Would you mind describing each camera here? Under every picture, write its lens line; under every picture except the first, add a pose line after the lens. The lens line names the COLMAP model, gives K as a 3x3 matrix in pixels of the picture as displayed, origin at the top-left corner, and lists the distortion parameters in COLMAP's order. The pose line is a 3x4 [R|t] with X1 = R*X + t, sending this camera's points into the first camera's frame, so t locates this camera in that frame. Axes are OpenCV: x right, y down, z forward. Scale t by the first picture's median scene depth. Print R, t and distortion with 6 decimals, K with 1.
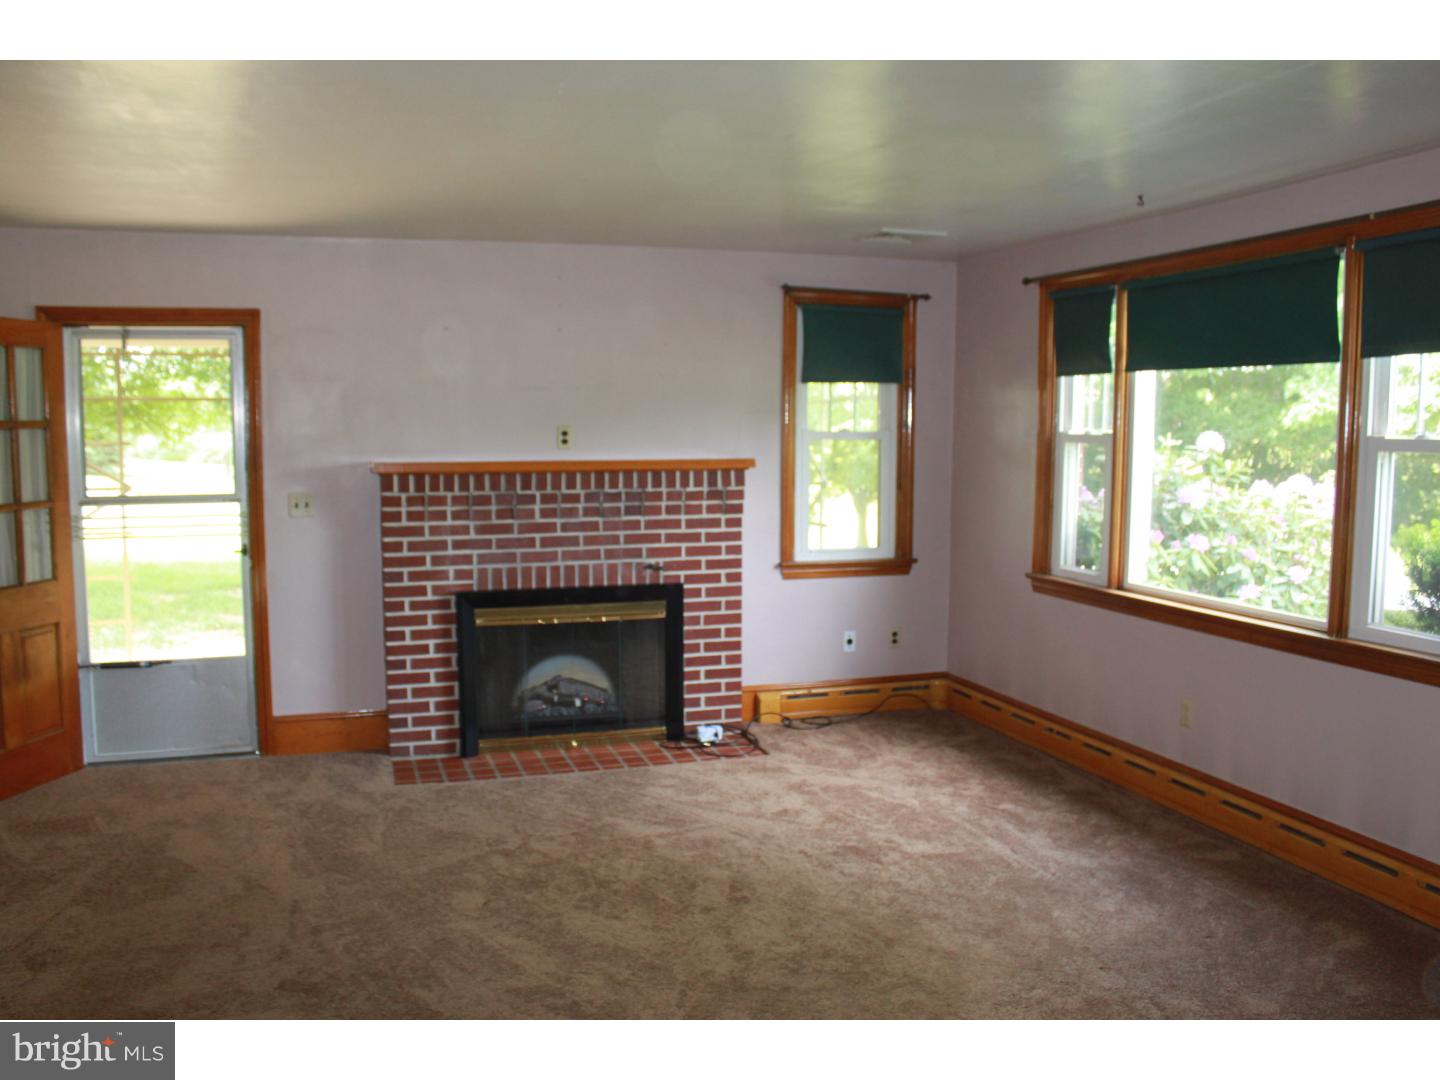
lens RADIAL K [[1219.5, 0, 720.0], [0, 1219.5, 540.0], [0, 0, 1]] dist [-0.177822, 0.164290]
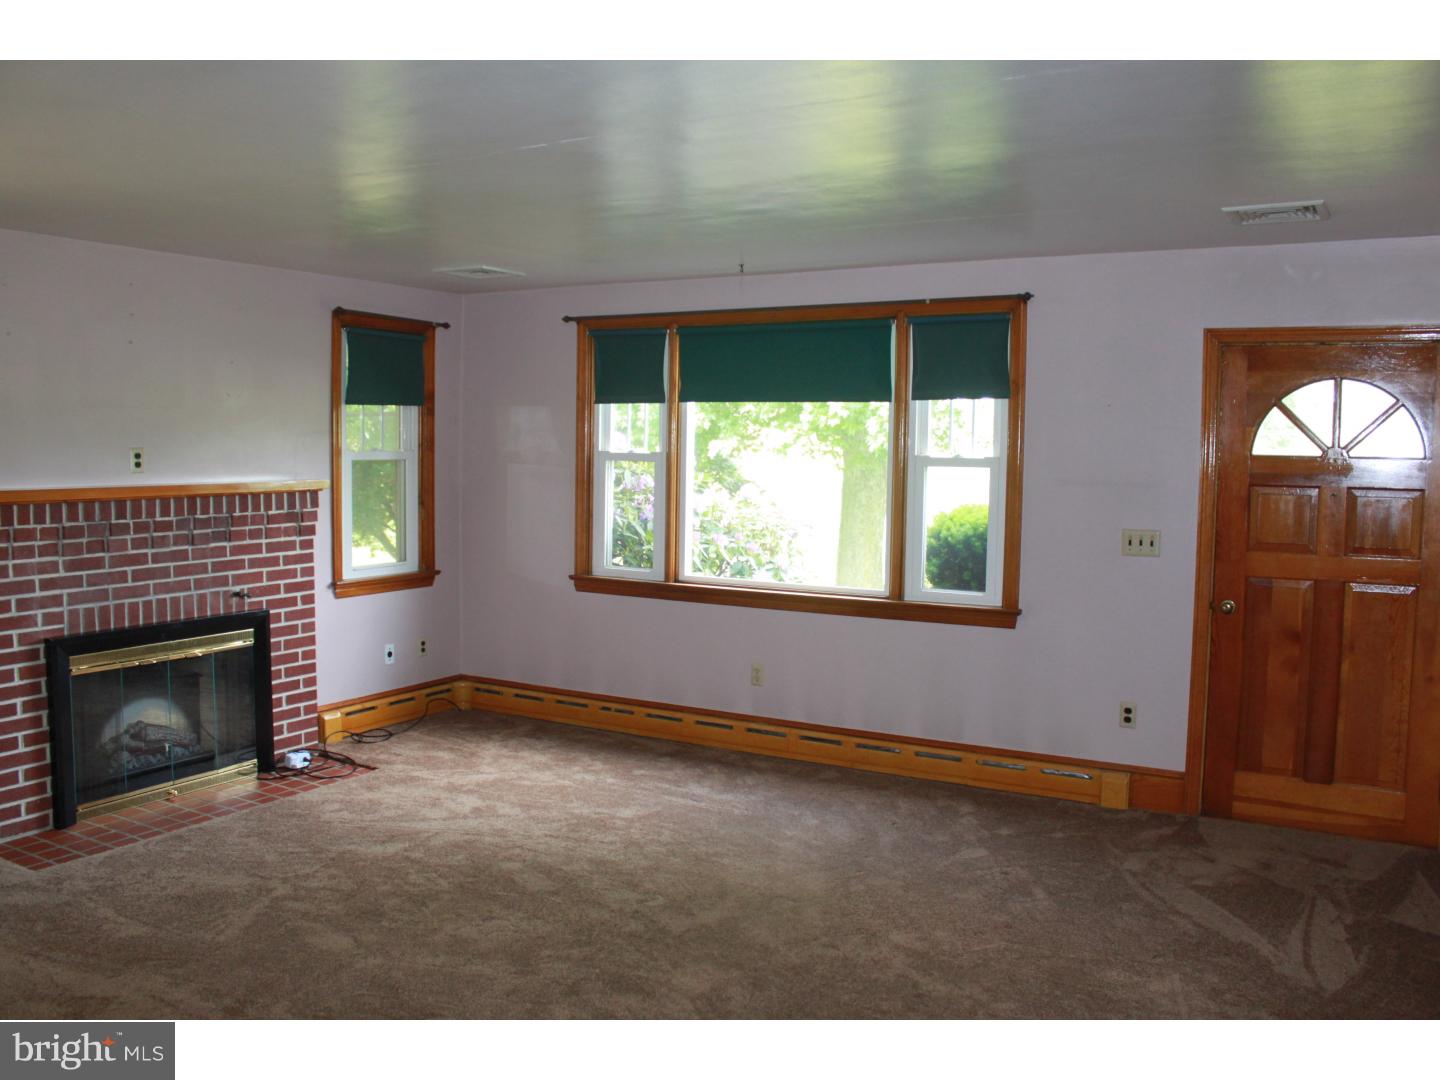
lens RADIAL K [[1219.5, 0, 720.0], [0, 1219.5, 540.0], [0, 0, 1]] dist [-0.177822, 0.164290]
pose [[0.744099, -0.047279, 0.666395, -0.413774], [0.053476, 0.998507, 0.011130, -0.011463], [-0.665926, 0.027354, 0.745516, 0.051133]]
